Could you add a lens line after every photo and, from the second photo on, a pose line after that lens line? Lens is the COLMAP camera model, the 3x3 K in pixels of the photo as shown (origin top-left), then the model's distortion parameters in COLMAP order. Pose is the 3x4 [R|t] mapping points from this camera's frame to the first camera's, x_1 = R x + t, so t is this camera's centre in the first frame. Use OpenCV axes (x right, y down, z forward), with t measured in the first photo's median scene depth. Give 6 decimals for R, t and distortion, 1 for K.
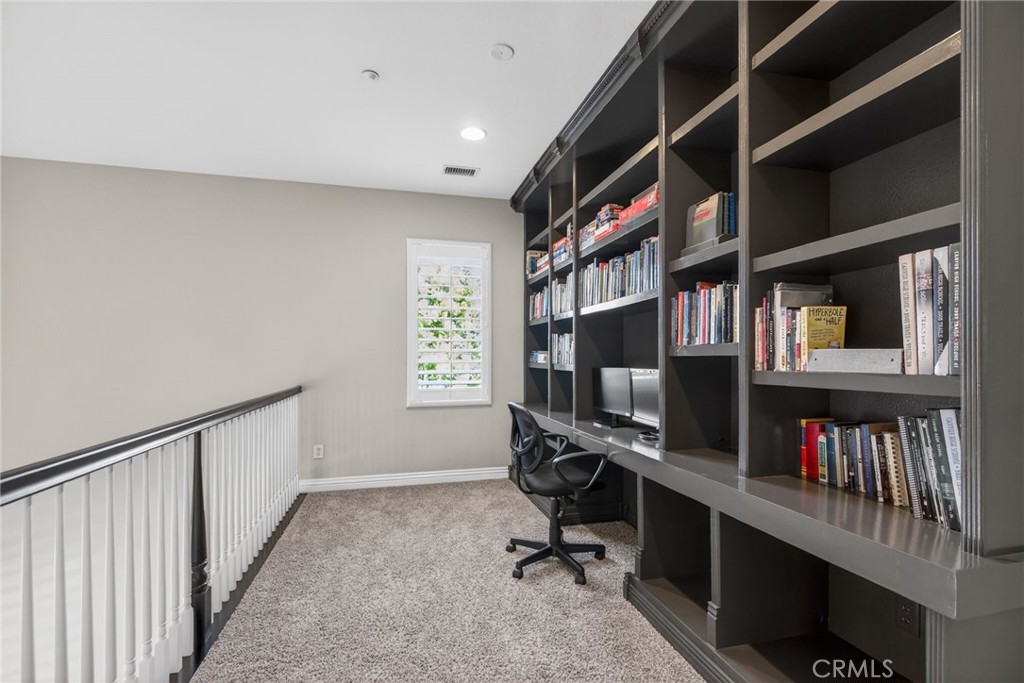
lens RADIAL K [[467.7, 0, 511.7], [0, 467.7, 350.0], [0, 0, 1]] dist [-0.001144, -0.000119]
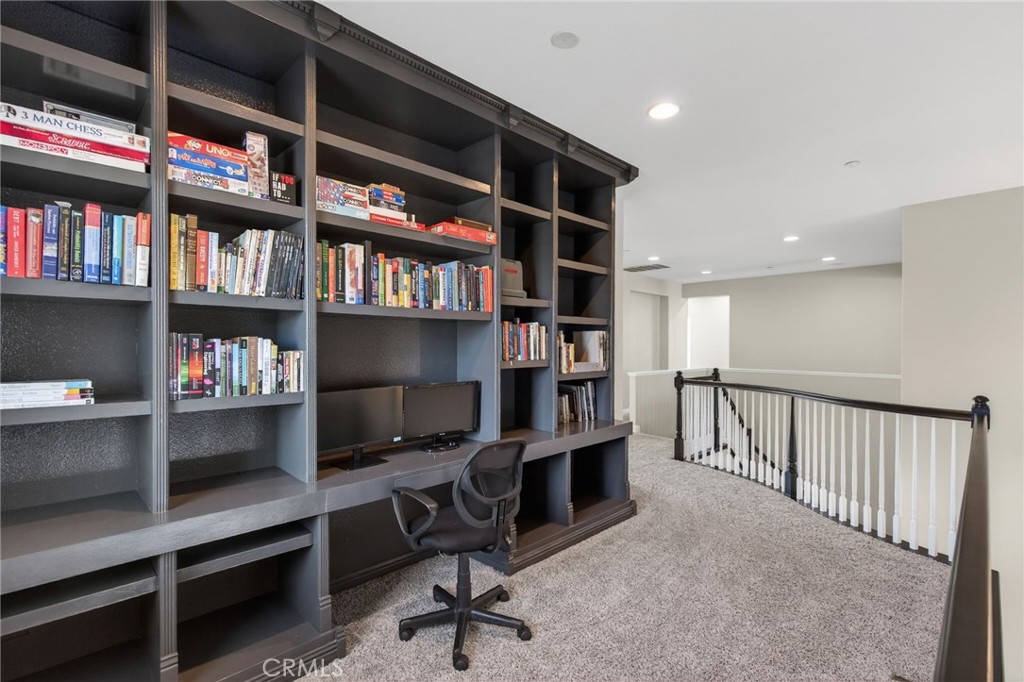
lens RADIAL K [[467.7, 0, 512.0], [0, 467.7, 346.0], [0, 0, 1]] dist [-0.001144, -0.000119]
pose [[-0.499945, 0.001769, 0.866055, -1.121086], [-0.009877, 0.999921, -0.007744, -0.059030], [-0.866001, -0.012425, -0.499889, 2.288756]]
